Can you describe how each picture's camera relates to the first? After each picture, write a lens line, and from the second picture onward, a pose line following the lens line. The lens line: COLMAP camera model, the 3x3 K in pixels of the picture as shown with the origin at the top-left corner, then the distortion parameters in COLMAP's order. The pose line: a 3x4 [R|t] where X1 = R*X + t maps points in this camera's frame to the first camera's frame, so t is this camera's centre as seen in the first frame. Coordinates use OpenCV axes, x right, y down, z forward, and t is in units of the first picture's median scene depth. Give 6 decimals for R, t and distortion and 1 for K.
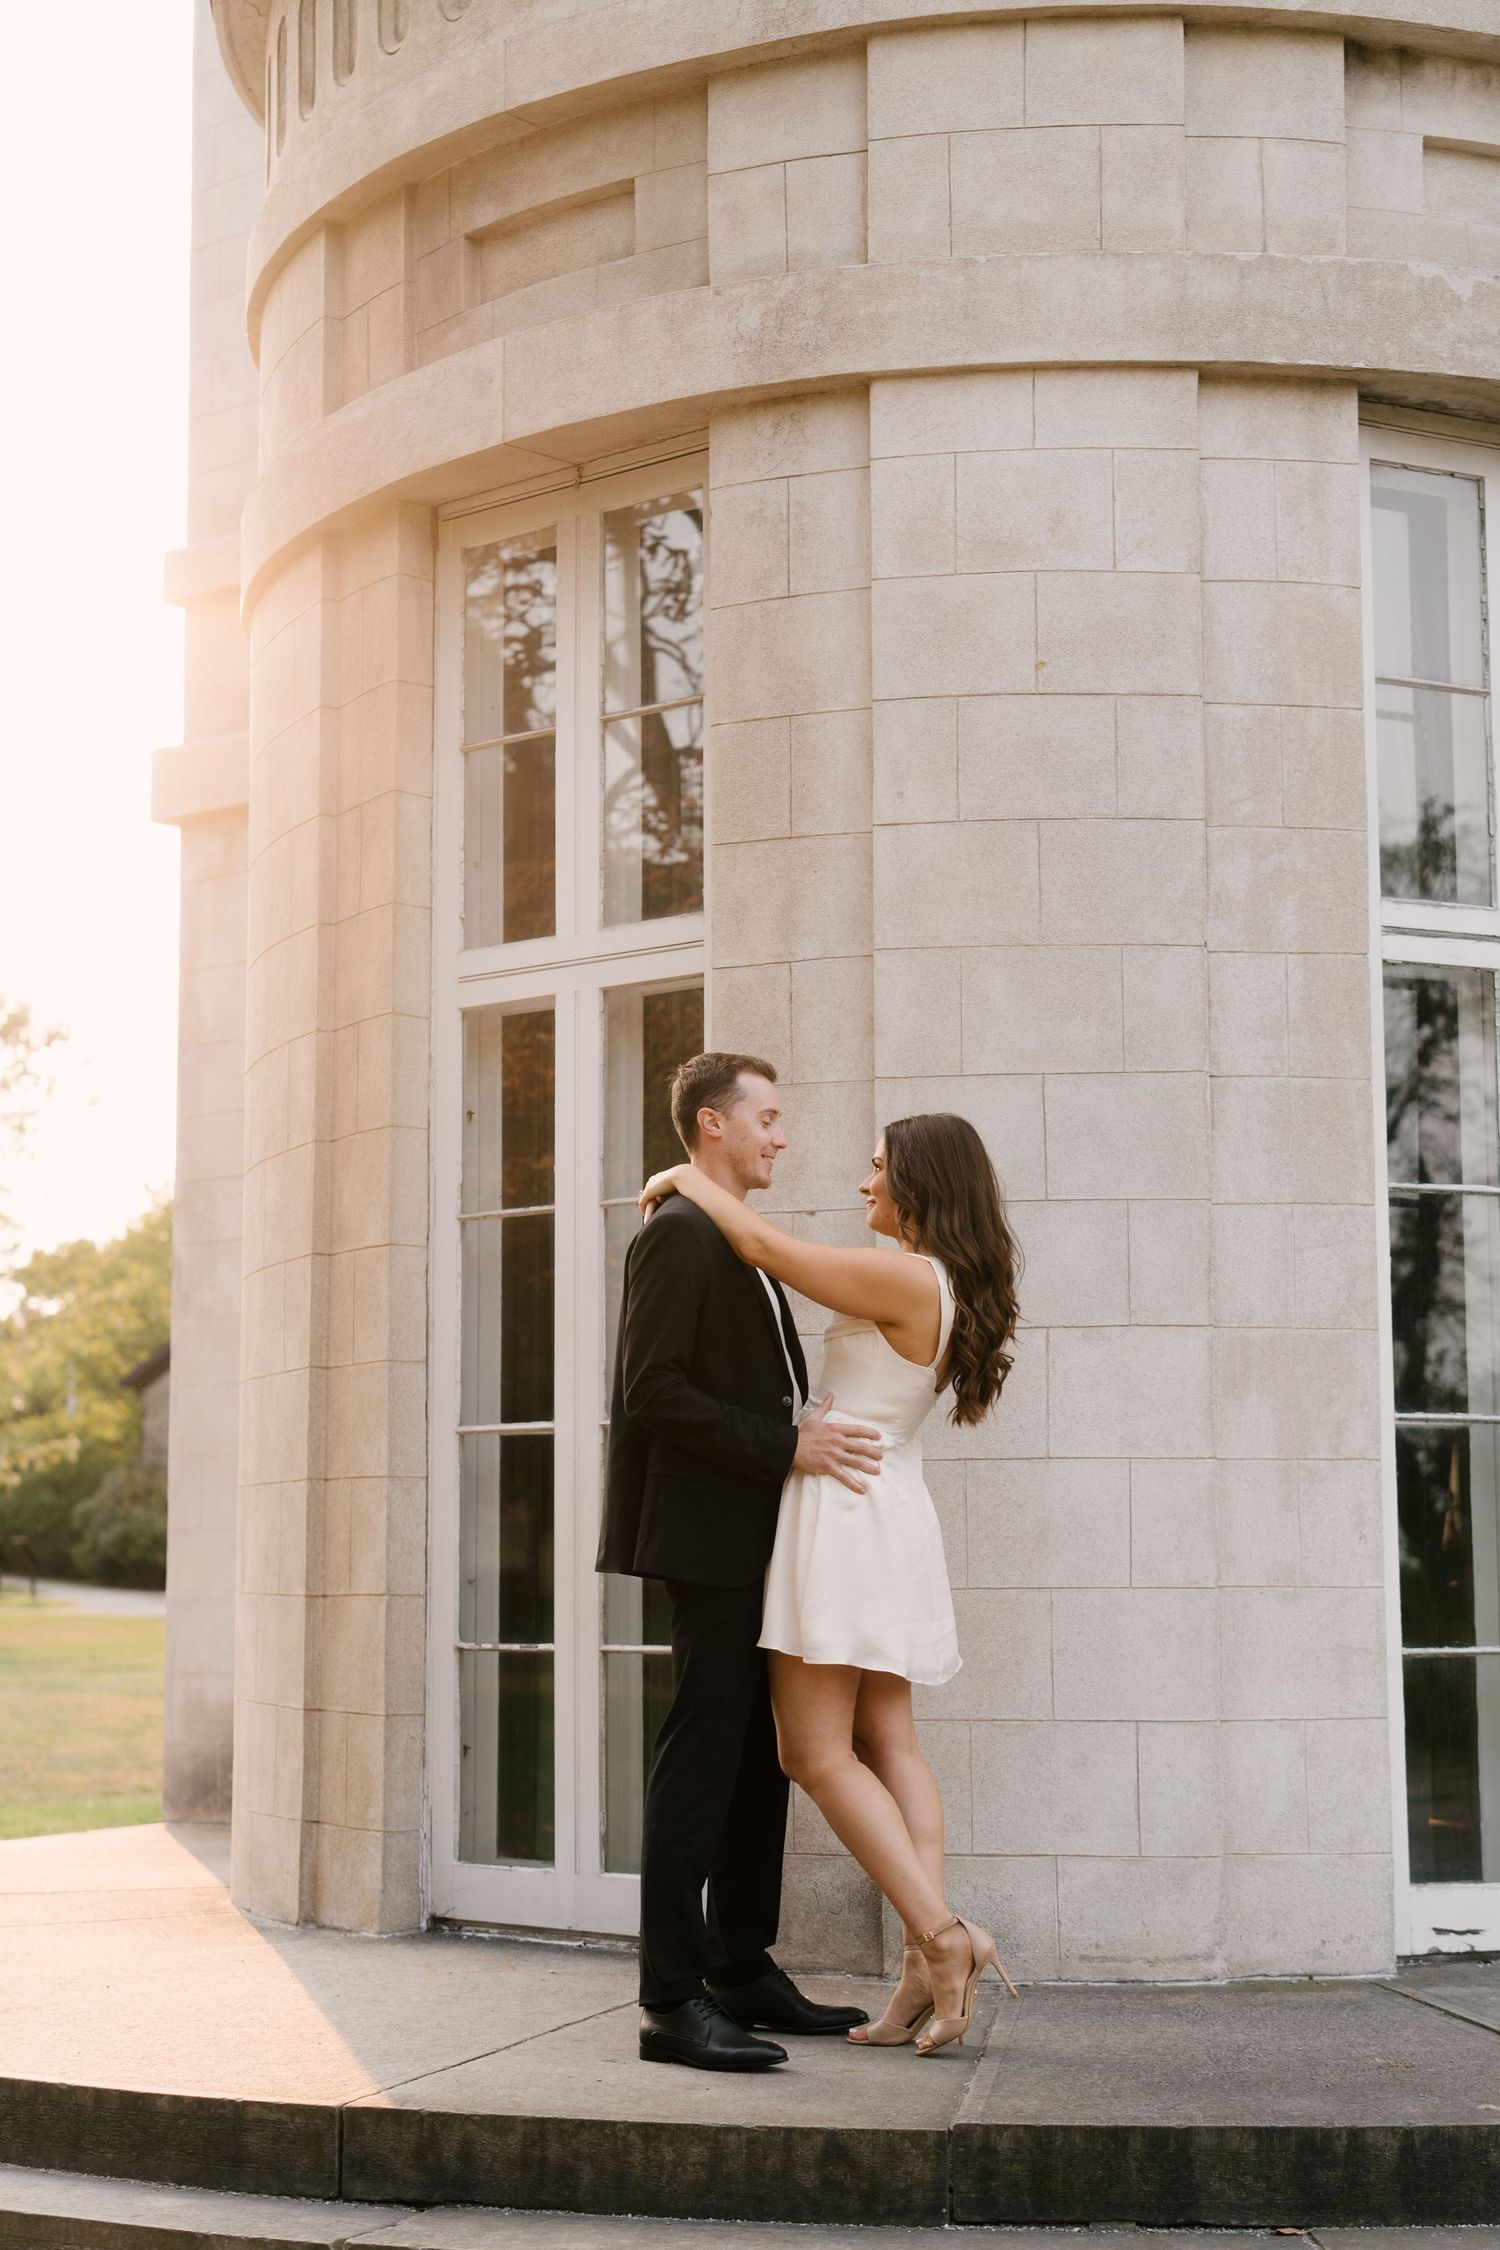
lens RADIAL K [[3231.8, 0, 740.7], [0, 3231.8, 1140.4], [0, 0, 1]] dist [0.040379, 0.000000]
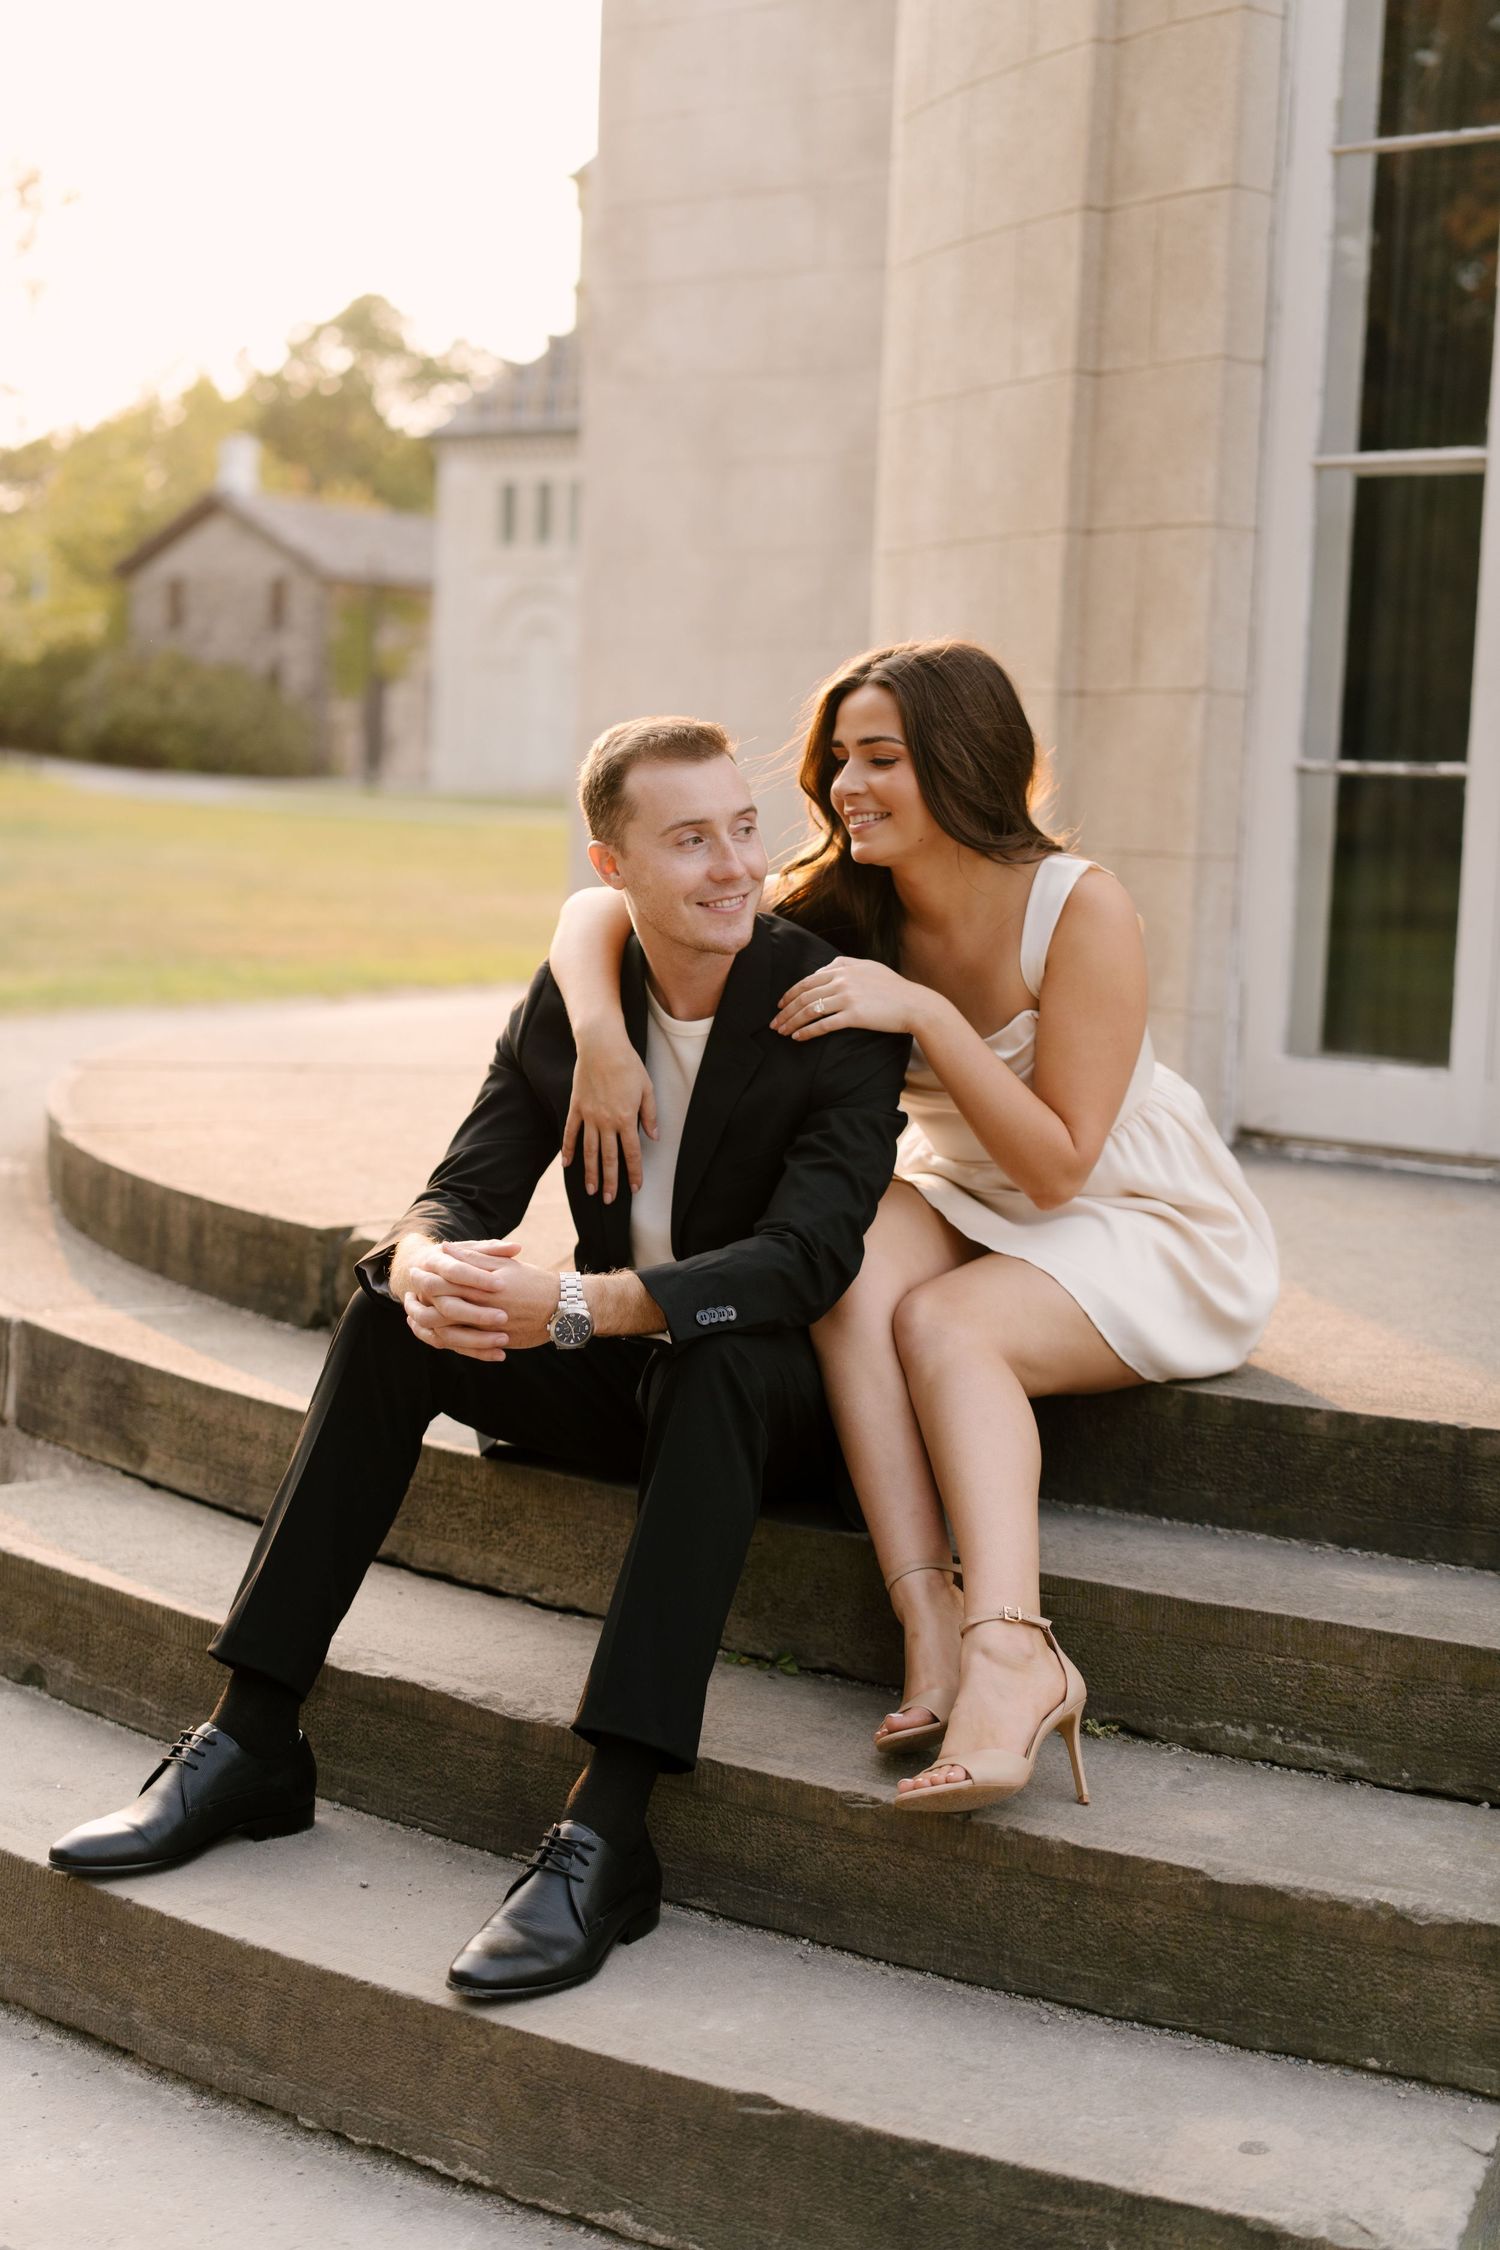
lens RADIAL K [[3231.8, 0, 752.7], [0, 3231.8, 1107.6], [0, 0, 1]] dist [0.040379, 0.000000]
pose [[0.999087, 0.037717, -0.020055, -0.191355], [-0.031970, 0.971579, 0.234547, 0.065002], [0.028332, -0.233691, 0.971898, 0.278491]]
